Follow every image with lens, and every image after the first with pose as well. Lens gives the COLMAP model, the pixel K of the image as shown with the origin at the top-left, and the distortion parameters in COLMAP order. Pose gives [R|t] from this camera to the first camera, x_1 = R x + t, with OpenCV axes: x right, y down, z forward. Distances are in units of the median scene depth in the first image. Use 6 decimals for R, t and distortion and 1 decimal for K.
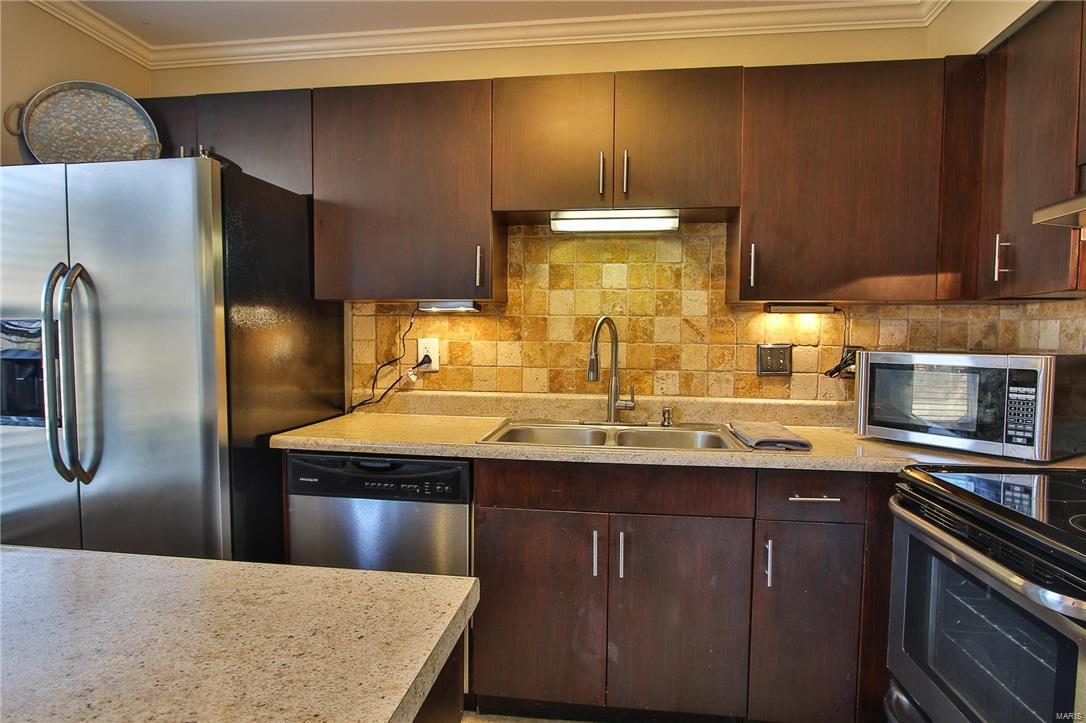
lens RADIAL K [[599.8, 0, 552.7], [0, 599.8, 391.6], [0, 0, 1]] dist [-0.002391, -0.000355]
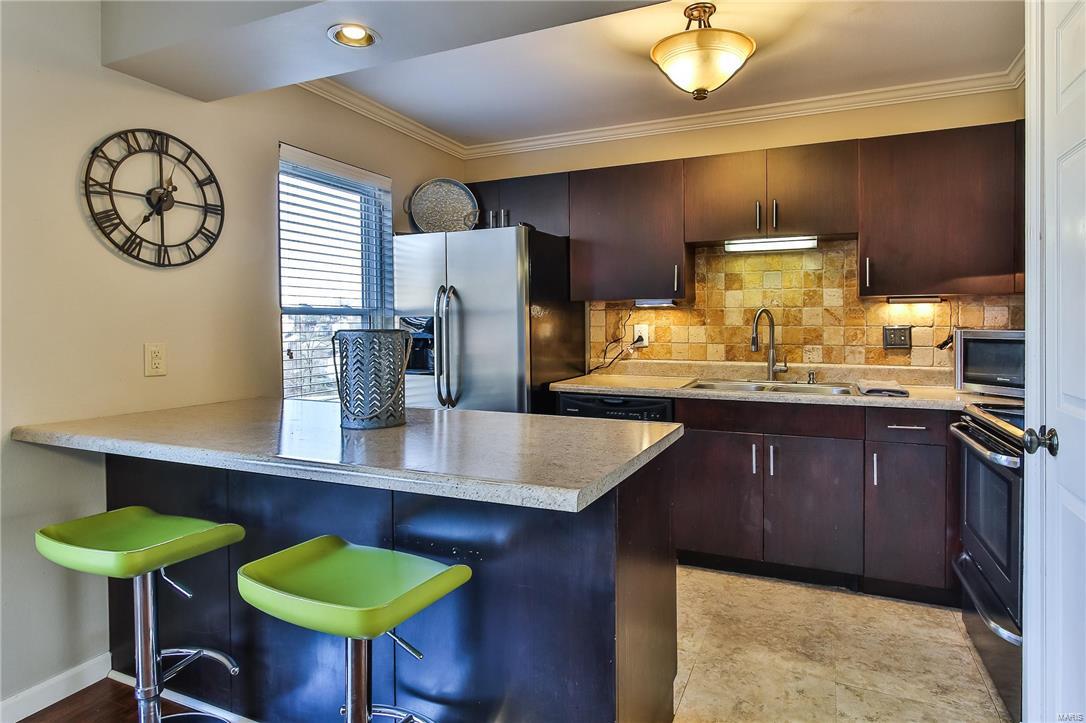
lens RADIAL K [[615.3, 0, 572.3], [0, 615.3, 335.7], [0, 0, 1]] dist [0.031058, -0.002281]
pose [[0.965695, -0.006991, -0.259586, 0.024280], [-0.011303, 0.997559, -0.068913, 0.048295], [0.259434, 0.069483, 0.963258, -0.538837]]
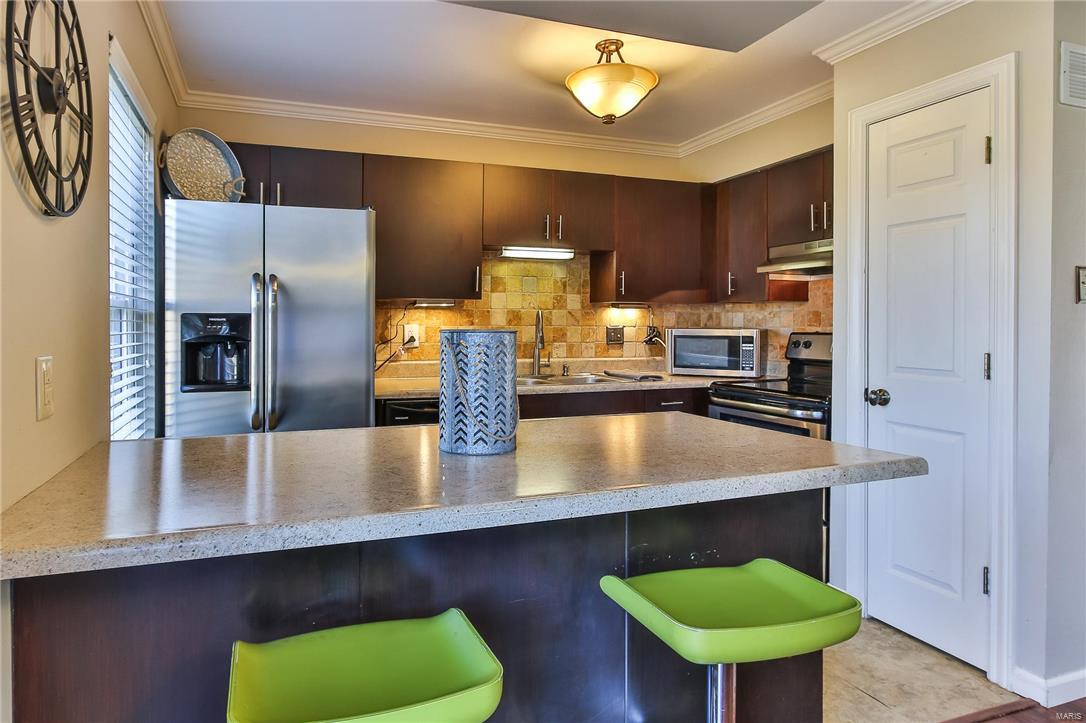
lens RADIAL K [[623.3, 0, 477.5], [0, 623.3, 336.0], [0, 0, 1]] dist [0.026419, -0.001016]
pose [[0.893428, -0.018040, 0.448845, -0.779979], [0.047200, 0.997432, -0.053864, 0.027813], [-0.446721, 0.069309, 0.891985, -0.419474]]
